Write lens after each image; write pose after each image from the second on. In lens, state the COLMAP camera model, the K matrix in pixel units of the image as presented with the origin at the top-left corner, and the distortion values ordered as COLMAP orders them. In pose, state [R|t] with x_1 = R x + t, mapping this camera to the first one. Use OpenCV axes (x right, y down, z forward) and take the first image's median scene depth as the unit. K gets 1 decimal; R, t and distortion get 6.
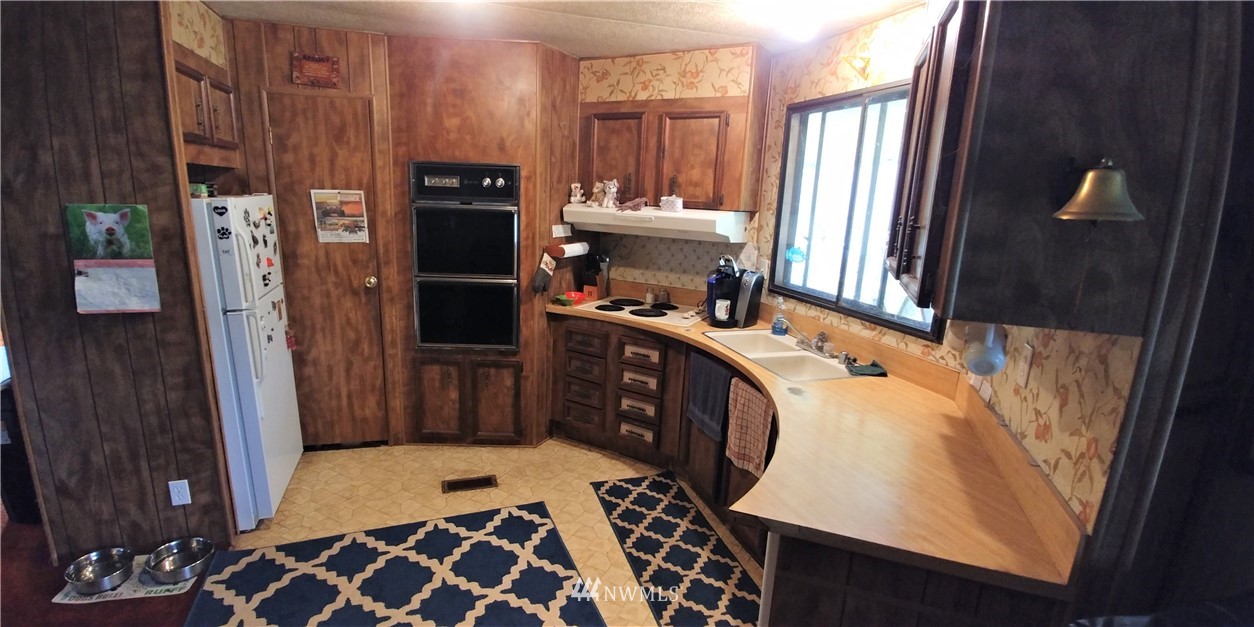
lens RADIAL K [[554.3, 0, 625.1], [0, 554.3, 316.2], [0, 0, 1]] dist [-0.020838, -0.005946]
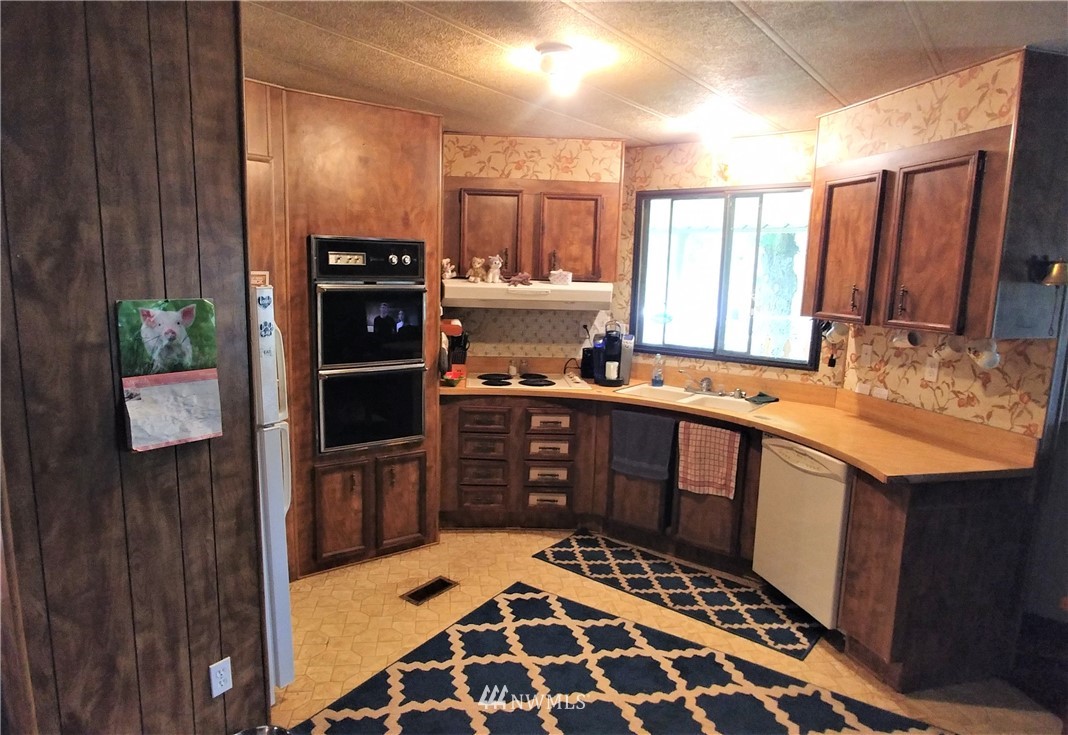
lens RADIAL K [[637.2, 0, 536.1], [0, 637.2, 366.2], [0, 0, 1]] dist [-0.030162, 0.001138]
pose [[0.835142, -0.101770, 0.540537, -0.778553], [0.127605, 0.991770, -0.010426, -0.031886], [-0.535028, 0.077682, 0.841256, 0.005663]]
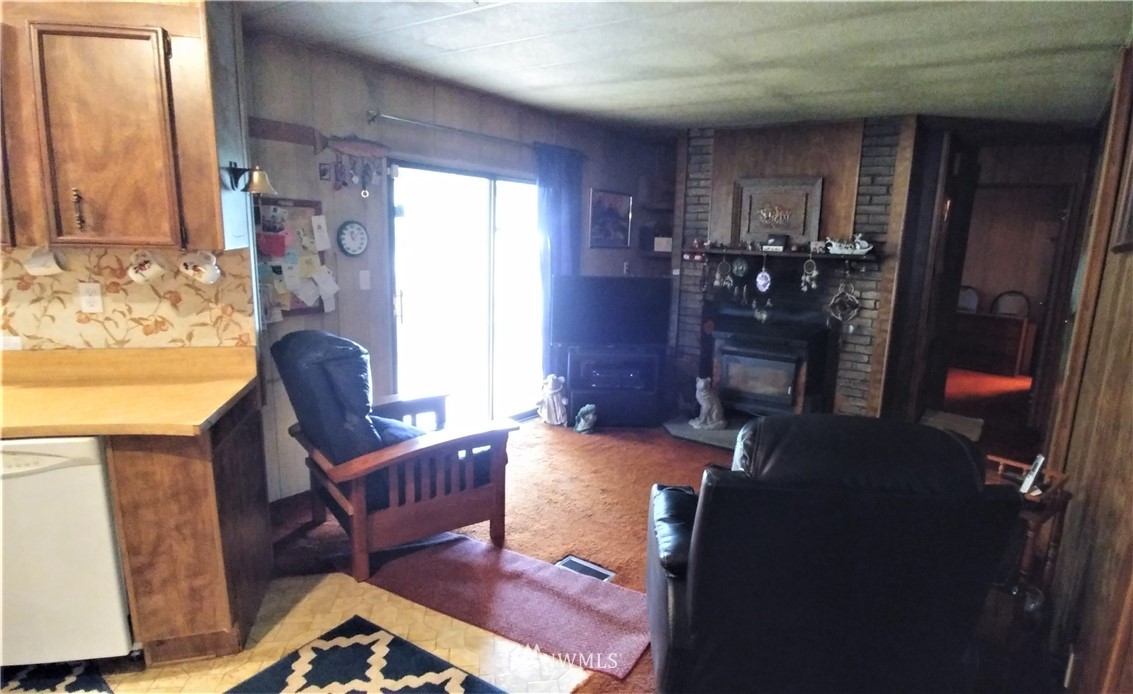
lens RADIAL K [[623.5, 0, 570.3], [0, 623.5, 356.8], [0, 0, 1]] dist [-0.000828, -0.001326]
pose [[-0.575782, -0.217019, 0.788275, -0.698664], [0.115132, 0.933001, 0.340959, -0.094608], [-0.809456, 0.287074, -0.512219, 0.499600]]
